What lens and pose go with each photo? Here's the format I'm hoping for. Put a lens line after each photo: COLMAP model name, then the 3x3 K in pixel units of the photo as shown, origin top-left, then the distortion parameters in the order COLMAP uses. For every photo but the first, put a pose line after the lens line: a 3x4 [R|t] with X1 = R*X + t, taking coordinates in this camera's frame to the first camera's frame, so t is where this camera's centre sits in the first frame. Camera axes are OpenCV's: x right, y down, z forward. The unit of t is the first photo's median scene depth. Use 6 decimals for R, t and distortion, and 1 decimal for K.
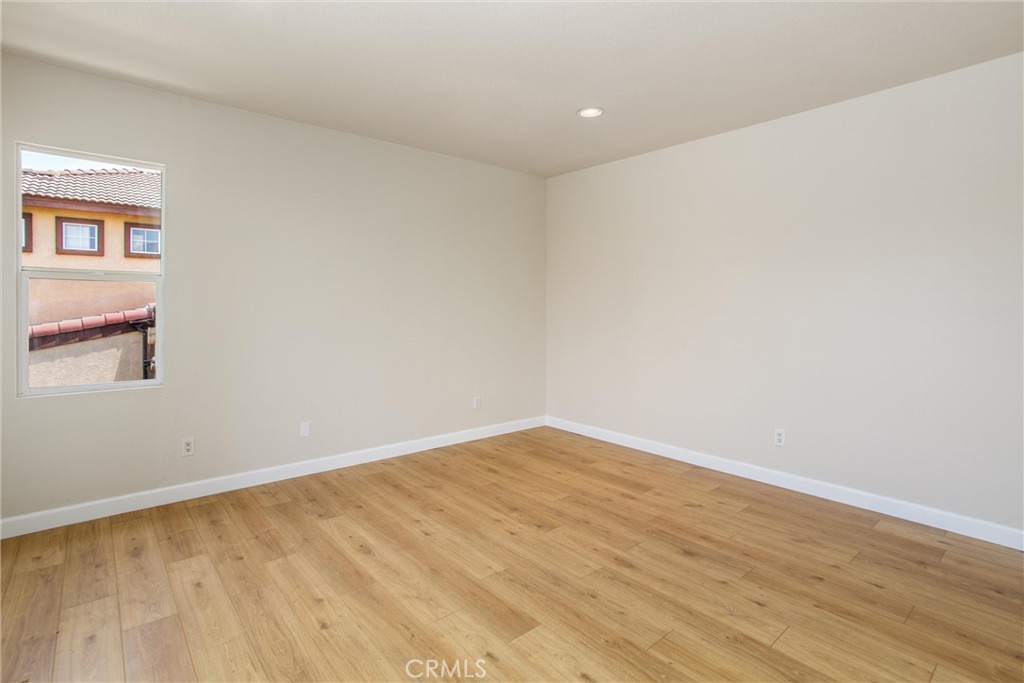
lens RADIAL K [[489.4, 0, 506.1], [0, 489.4, 330.3], [0, 0, 1]] dist [-0.048202, 0.026964]
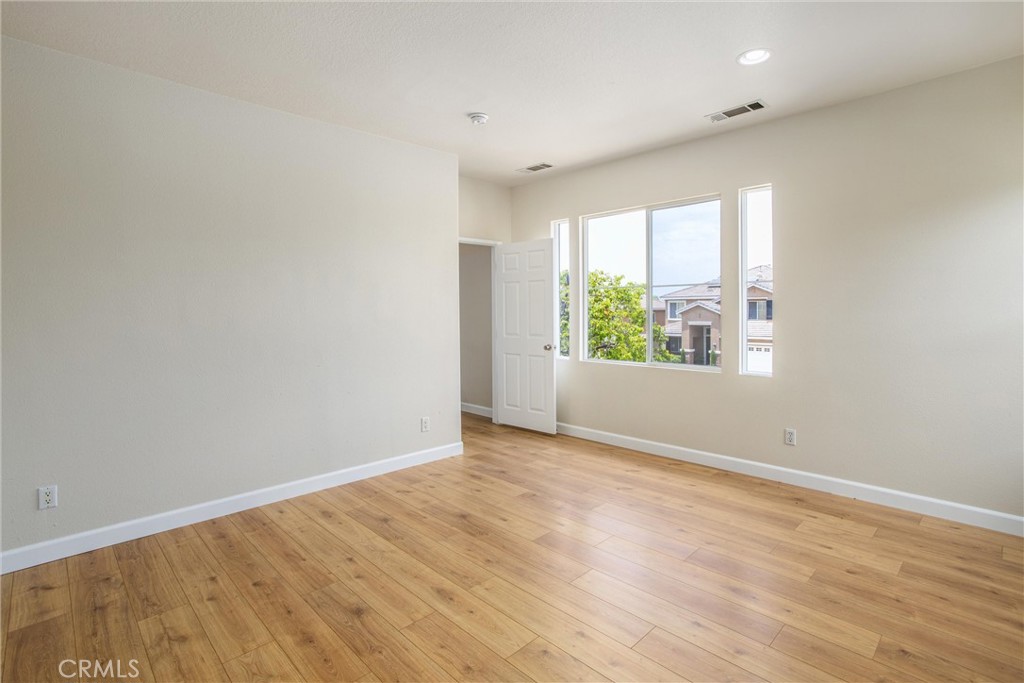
lens RADIAL K [[489.4, 0, 506.1], [0, 489.4, 330.3], [0, 0, 1]] dist [-0.048202, 0.026964]
pose [[-0.997906, 0.009140, -0.064035, 0.189242], [0.002993, 0.995431, 0.095440, -0.098161], [0.064615, 0.095049, -0.993373, 1.917493]]
